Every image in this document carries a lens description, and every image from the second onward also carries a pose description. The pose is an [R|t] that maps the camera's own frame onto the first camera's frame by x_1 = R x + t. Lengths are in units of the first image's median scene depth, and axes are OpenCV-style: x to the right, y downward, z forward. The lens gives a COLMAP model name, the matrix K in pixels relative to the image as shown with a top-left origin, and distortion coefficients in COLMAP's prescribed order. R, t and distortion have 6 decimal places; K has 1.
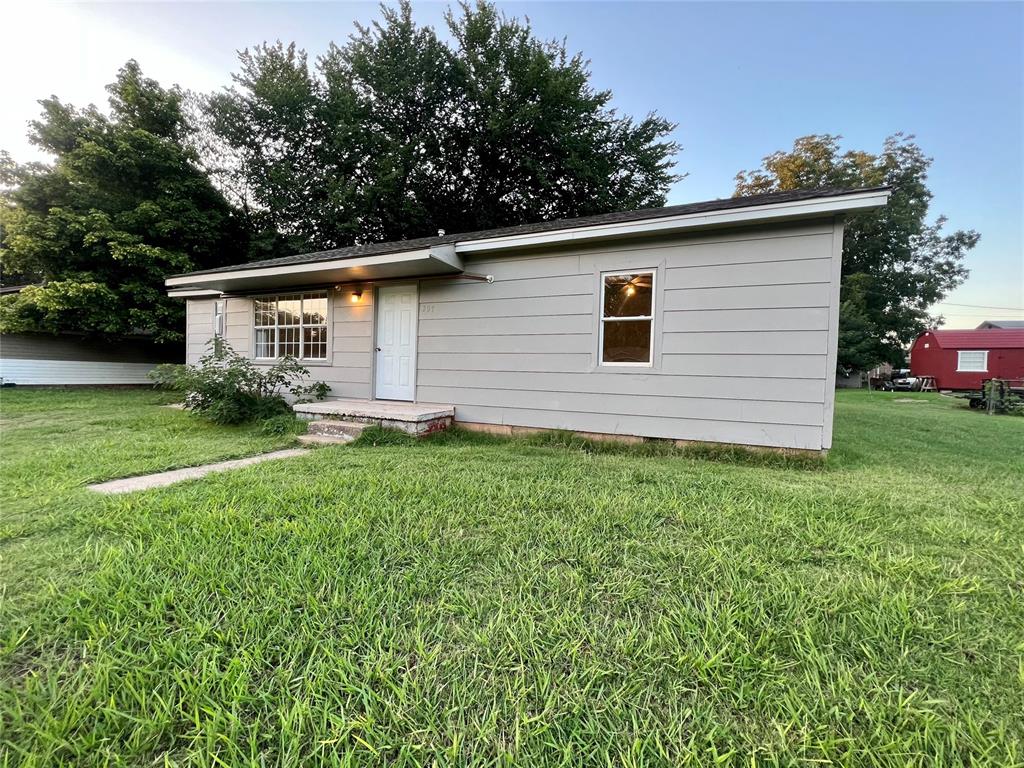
lens RADIAL K [[411.0, 0, 512.0], [0, 411.0, 384.0], [0, 0, 1]] dist [0.001254, 0.000082]
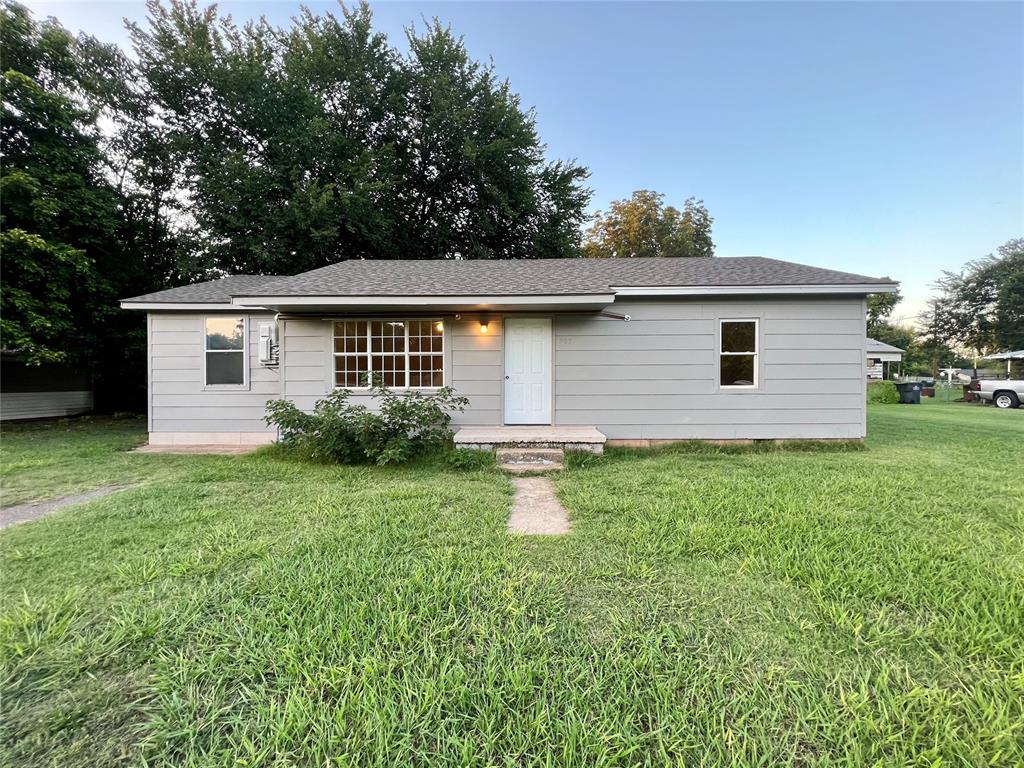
lens RADIAL K [[411.0, 0, 512.0], [0, 411.0, 384.0], [0, 0, 1]] dist [0.001254, 0.000082]
pose [[0.921765, -0.032069, 0.386420, -0.718572], [0.038696, 0.999207, -0.009380, -0.056504], [-0.385813, 0.023598, 0.922275, 0.024623]]
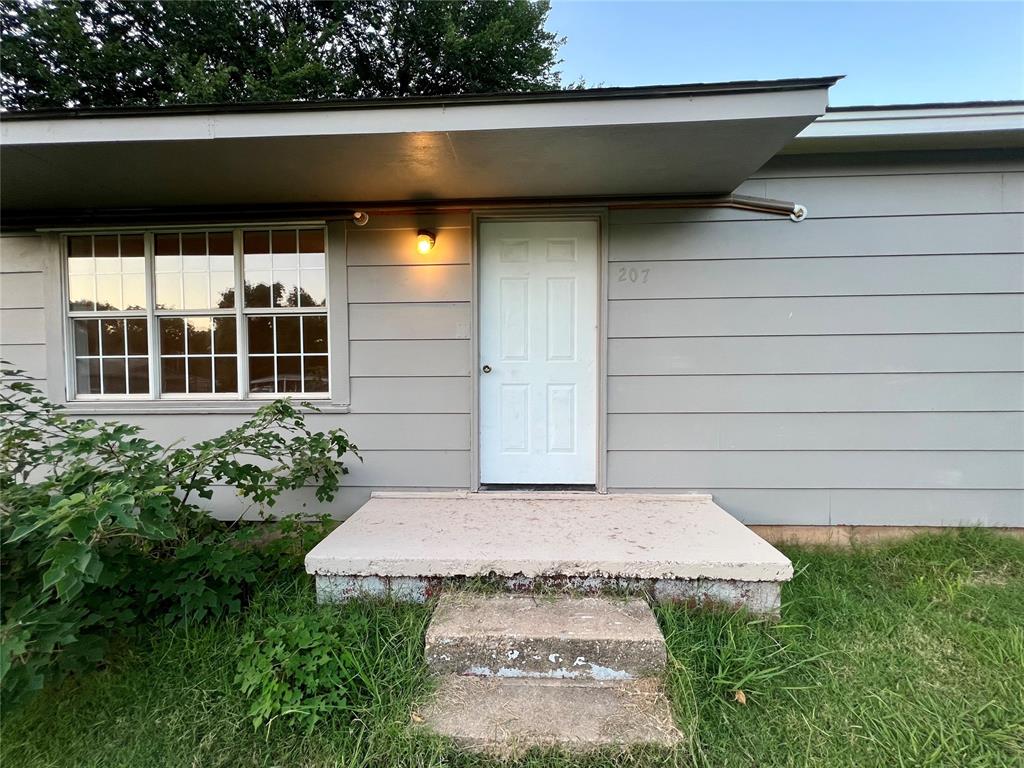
lens RADIAL K [[411.0, 0, 512.0], [0, 411.0, 384.0], [0, 0, 1]] dist [0.001254, 0.000082]
pose [[0.933103, -0.045048, 0.356776, -0.451079], [0.043349, 0.998978, 0.012761, -0.072779], [-0.356987, 0.003558, 0.934103, 0.592203]]
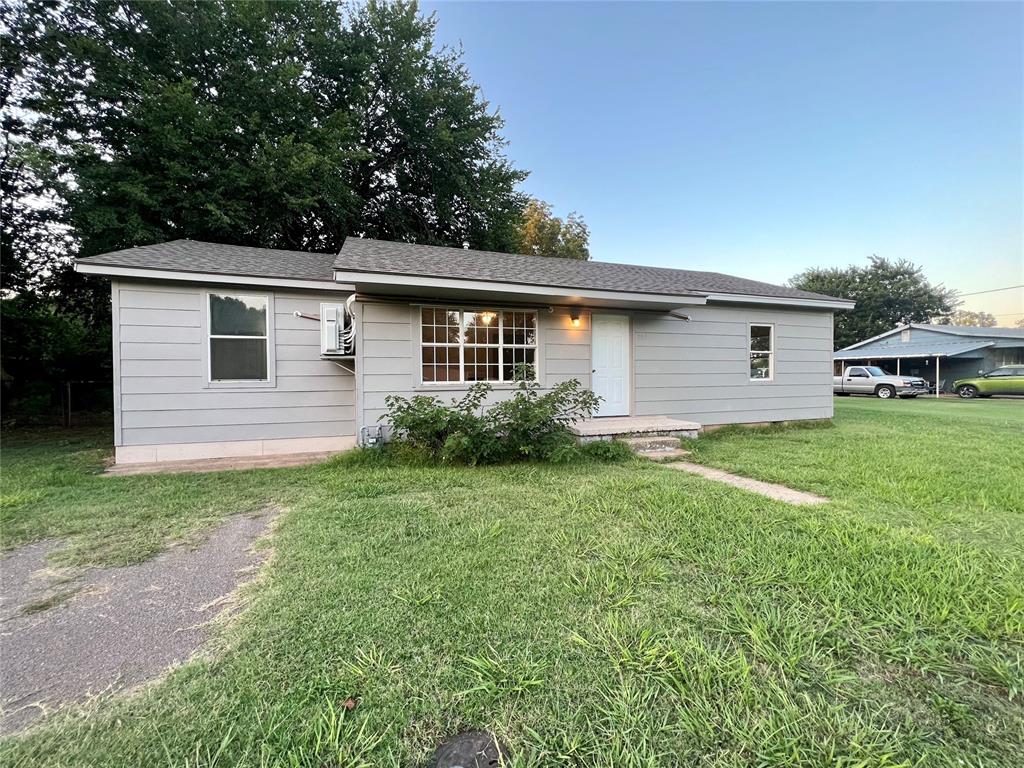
lens RADIAL K [[411.0, 0, 512.0], [0, 411.0, 384.0], [0, 0, 1]] dist [0.001254, 0.000082]
pose [[0.737175, -0.040115, 0.674510, -1.210501], [0.045643, 0.998912, 0.009526, -0.069963], [-0.674158, 0.023764, 0.738205, 0.344045]]
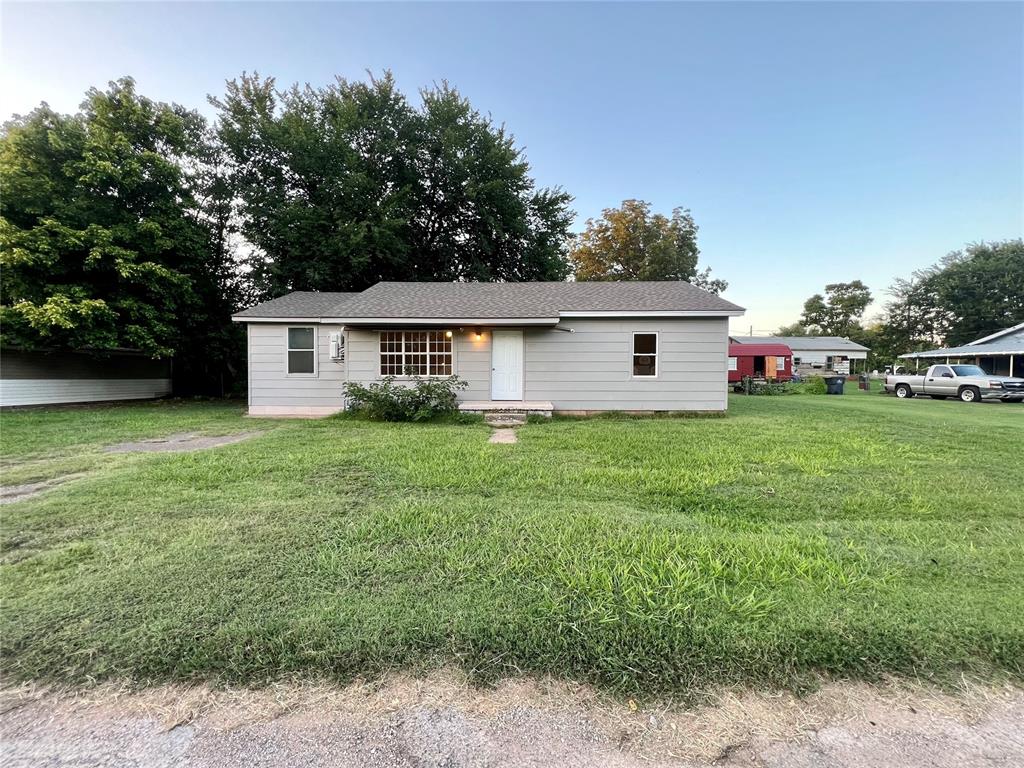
lens RADIAL K [[411.0, 0, 512.0], [0, 411.0, 384.0], [0, 0, 1]] dist [0.001254, 0.000082]
pose [[0.923897, -0.031065, 0.381379, -0.869678], [0.031912, 0.999482, 0.004107, -0.030937], [-0.381309, 0.008376, 0.924410, -0.508100]]
